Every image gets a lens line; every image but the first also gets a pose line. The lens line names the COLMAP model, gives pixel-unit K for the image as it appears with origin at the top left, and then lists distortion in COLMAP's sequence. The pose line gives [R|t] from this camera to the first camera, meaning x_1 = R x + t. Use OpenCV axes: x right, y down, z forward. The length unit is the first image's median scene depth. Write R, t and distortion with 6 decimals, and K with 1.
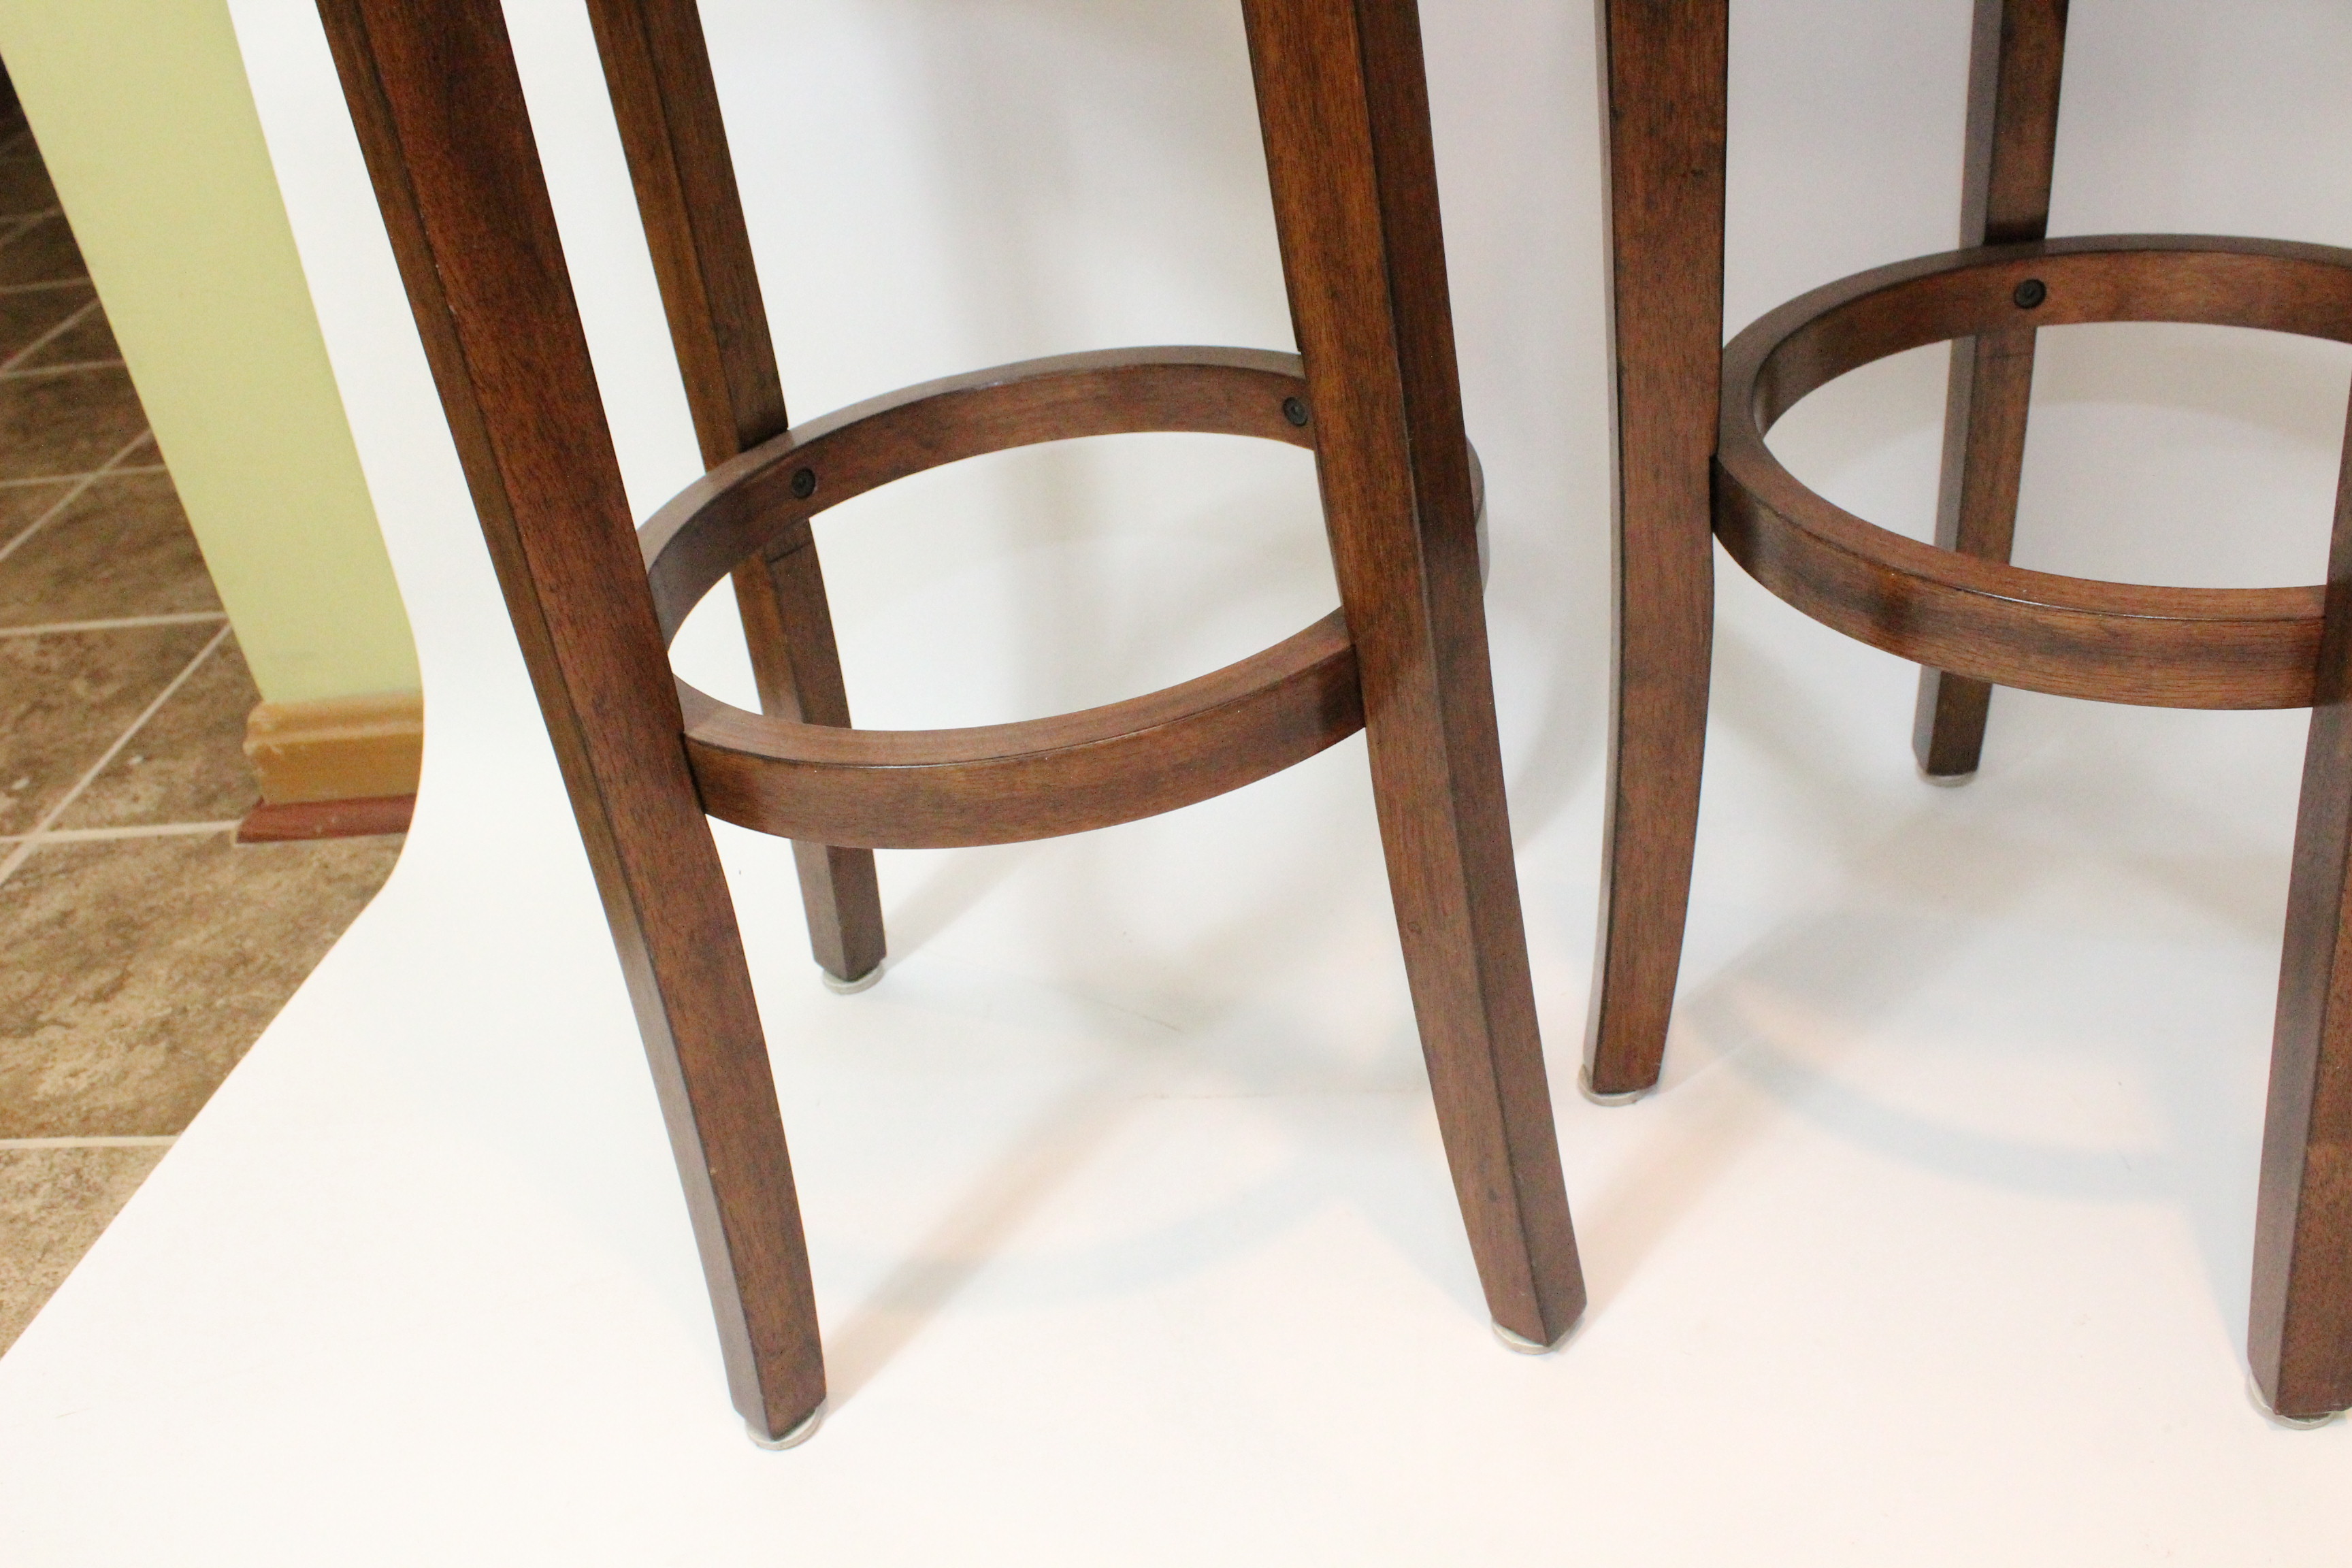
lens RADIAL K [[2315.3, 0, 1172.4], [0, 2315.3, 793.1], [0, 0, 1]] dist [-0.108597, 0.000000]
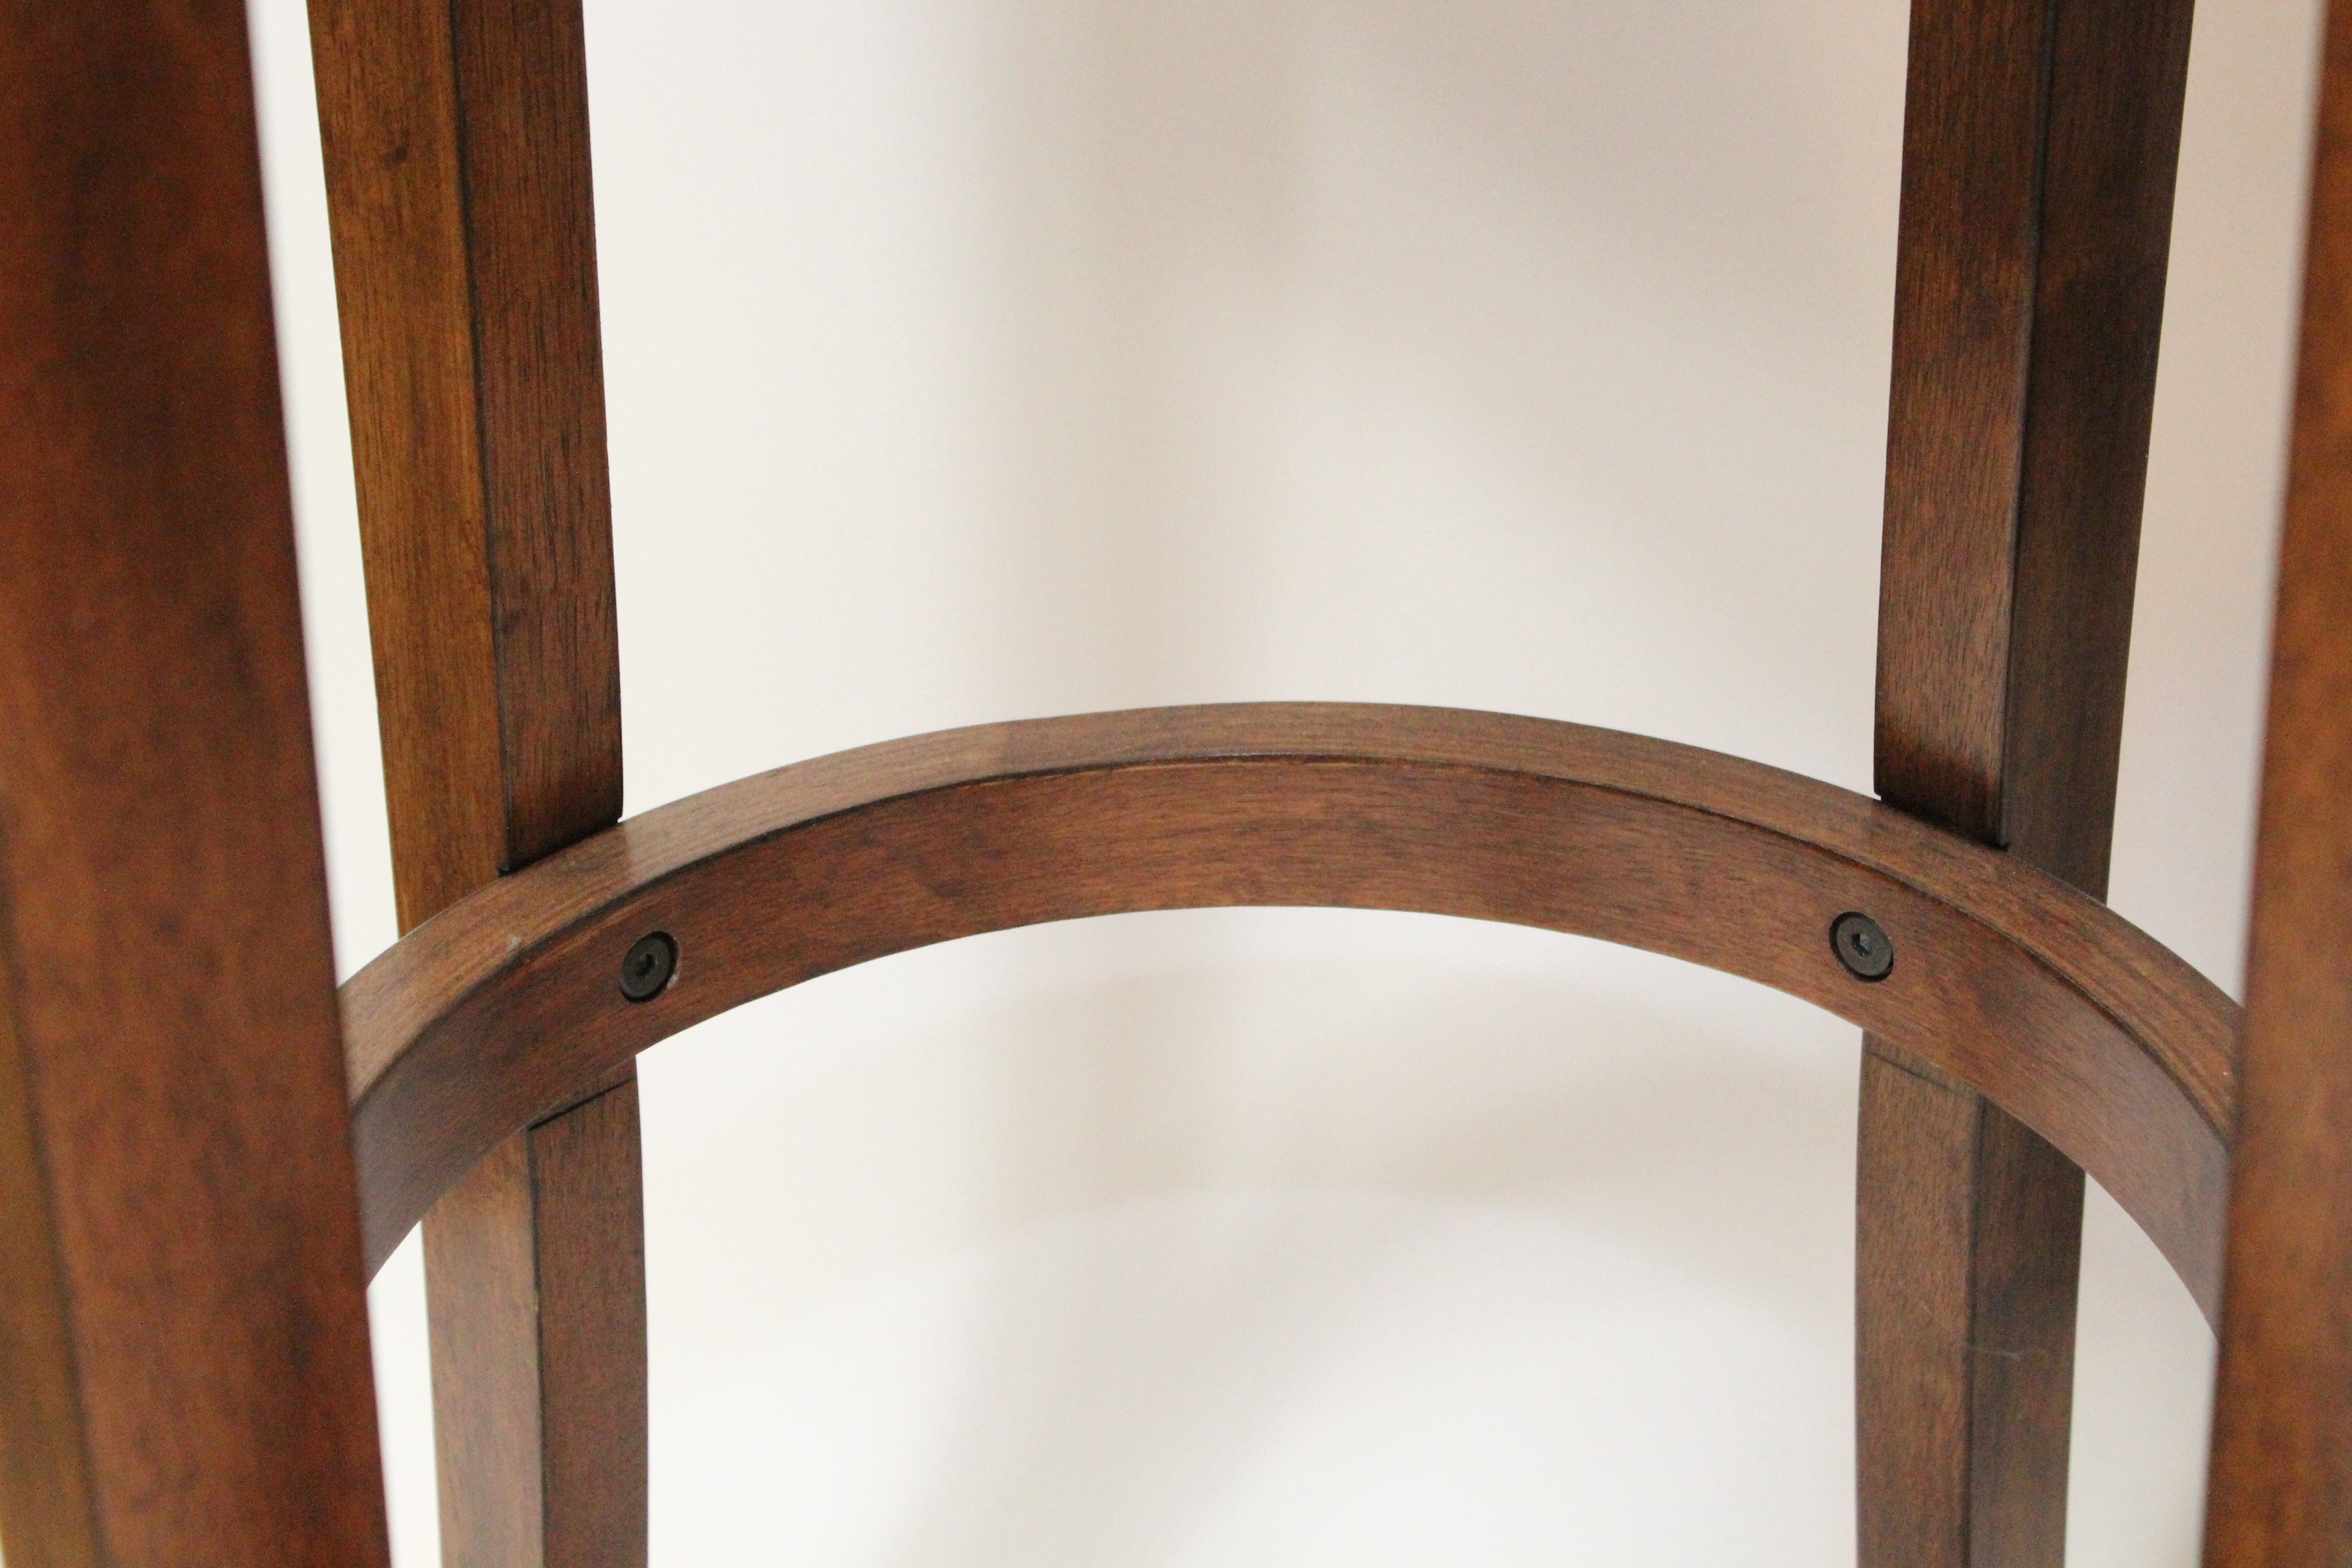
lens RADIAL K [[4537.5, 0, 1175.6], [0, 4537.5, 782.7], [0, 0, 1]] dist [0.042987, 0.000000]
pose [[0.991047, 0.118959, 0.060614, -0.120561], [-0.115676, 0.991759, -0.055067, -0.133434], [-0.066665, 0.047562, 0.996641, 0.190969]]
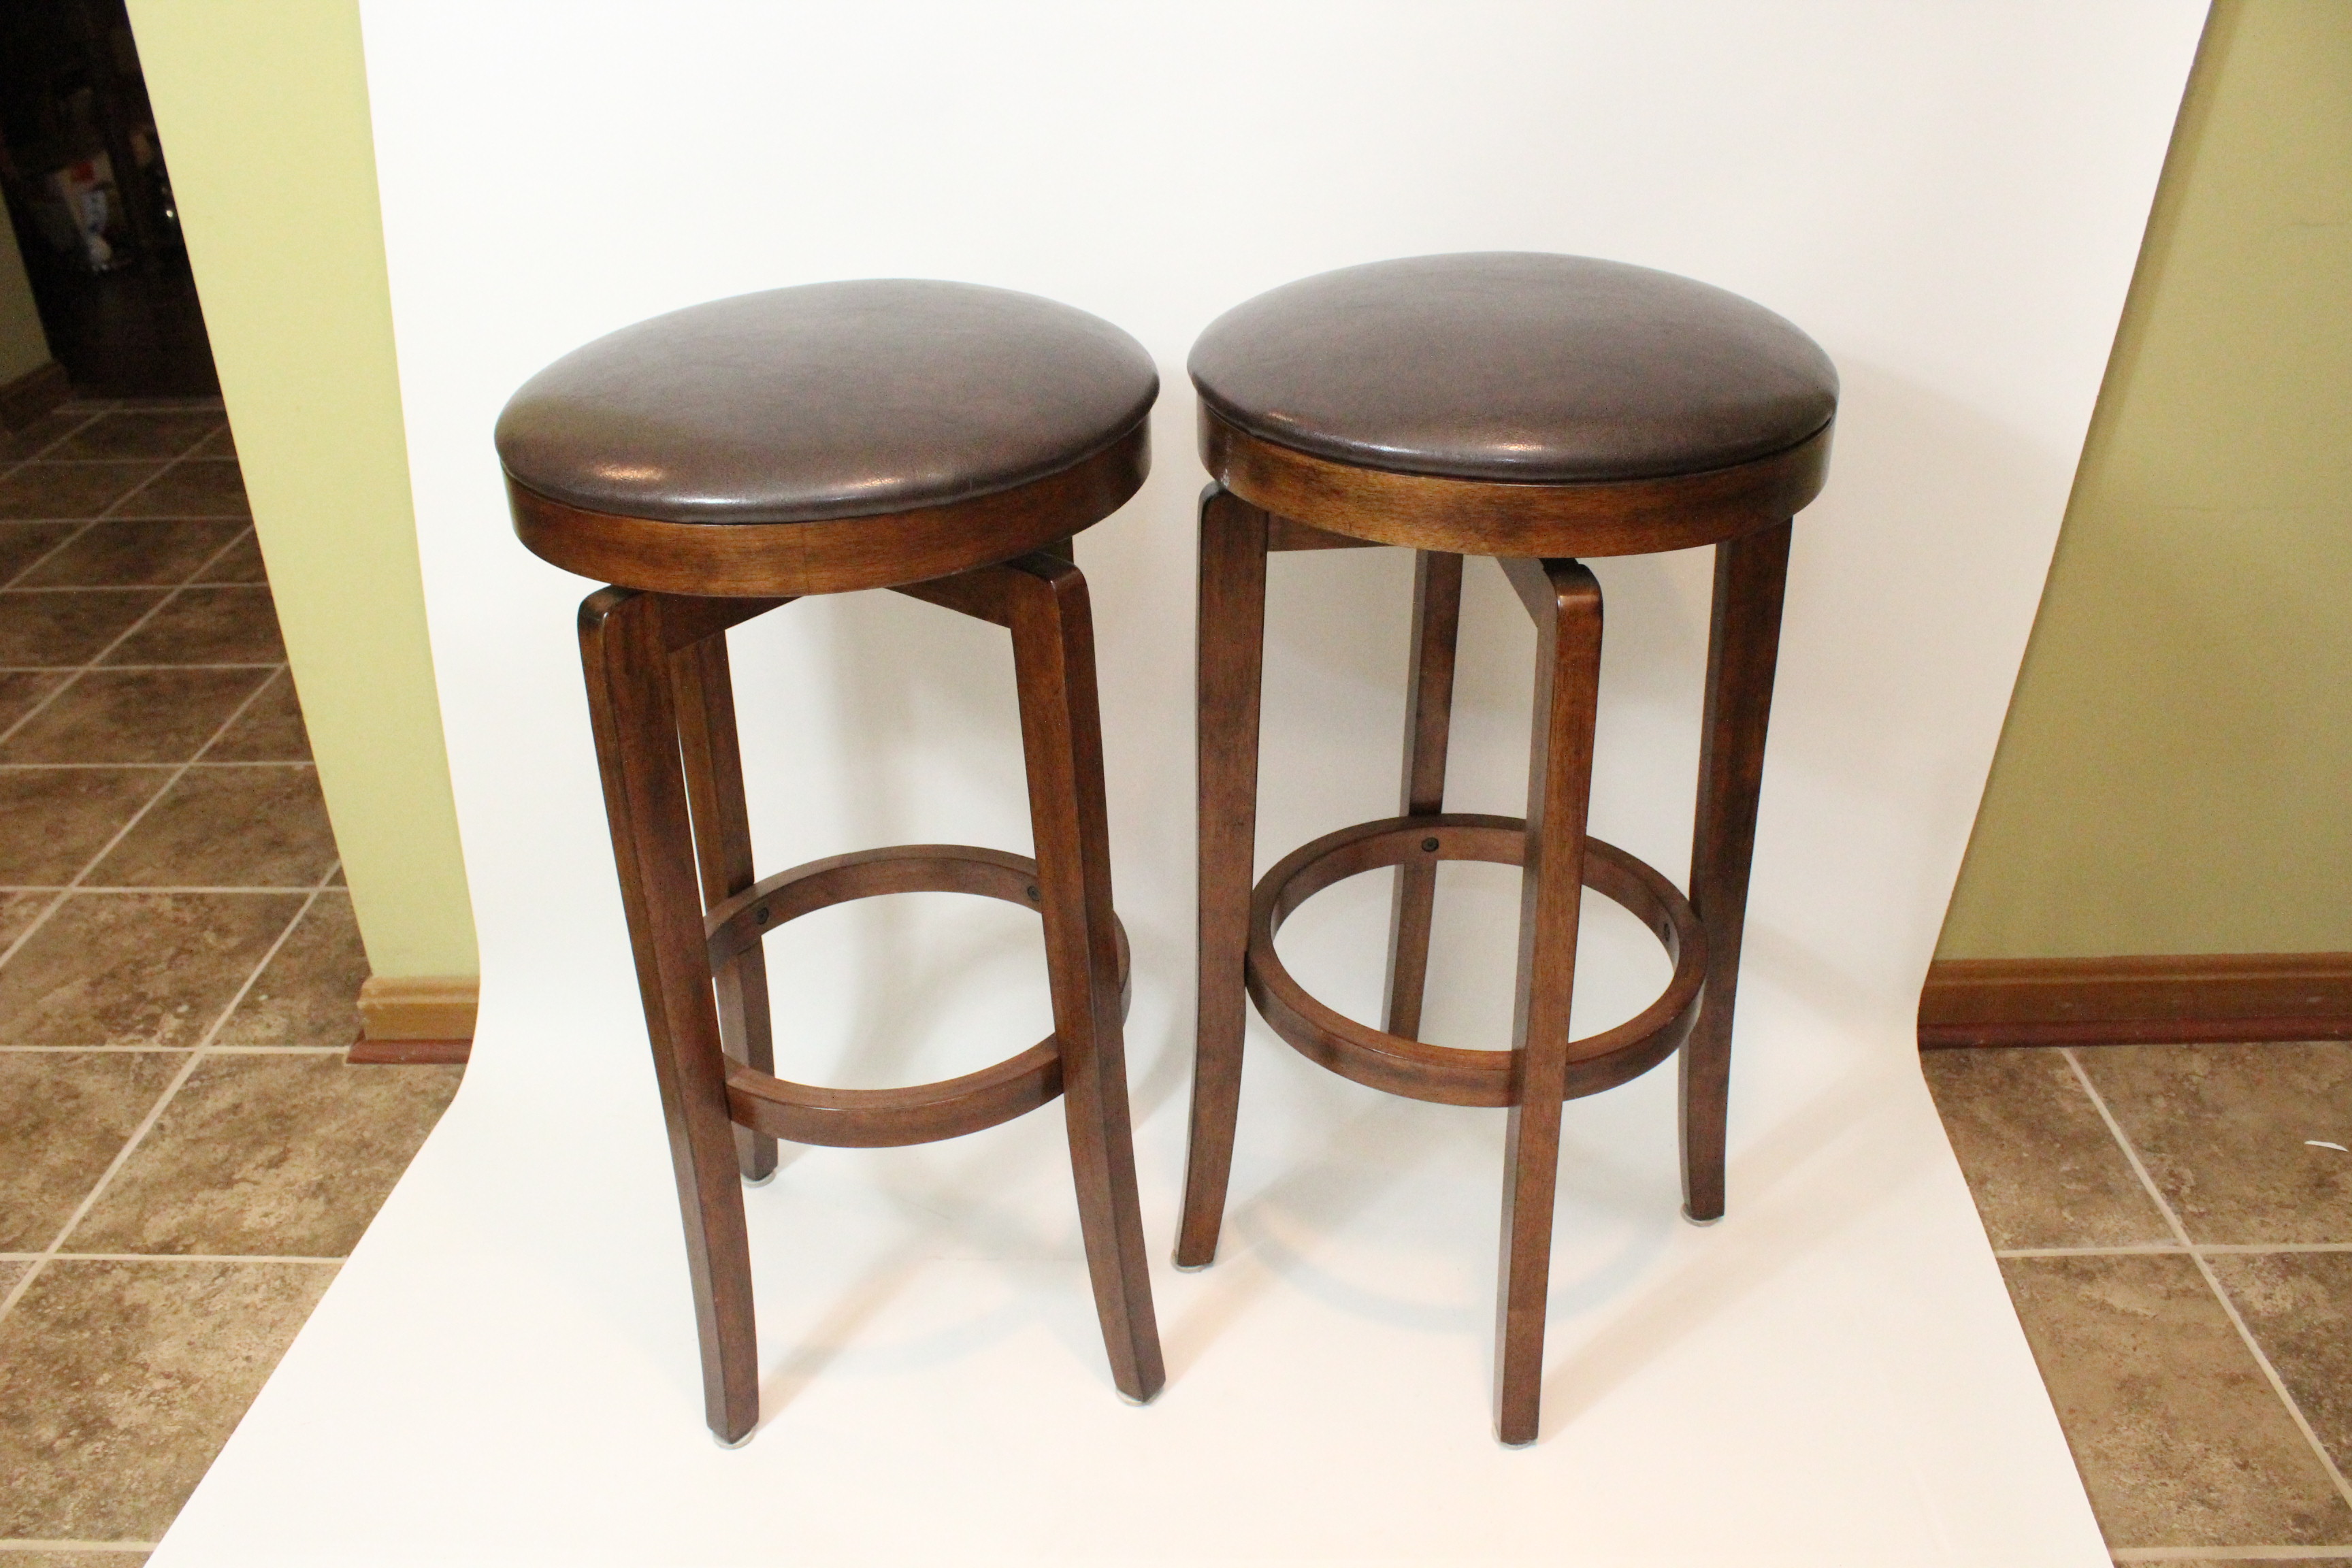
lens RADIAL K [[2019.7, 0, 1179.6], [0, 2019.7, 786.3], [0, 0, 1]] dist [-0.131240, 0.030210]
pose [[0.988492, 0.057491, 0.139920, -0.062704], [-0.047603, 0.996194, -0.073020, -0.136589], [-0.143585, 0.065519, 0.987467, -0.617917]]
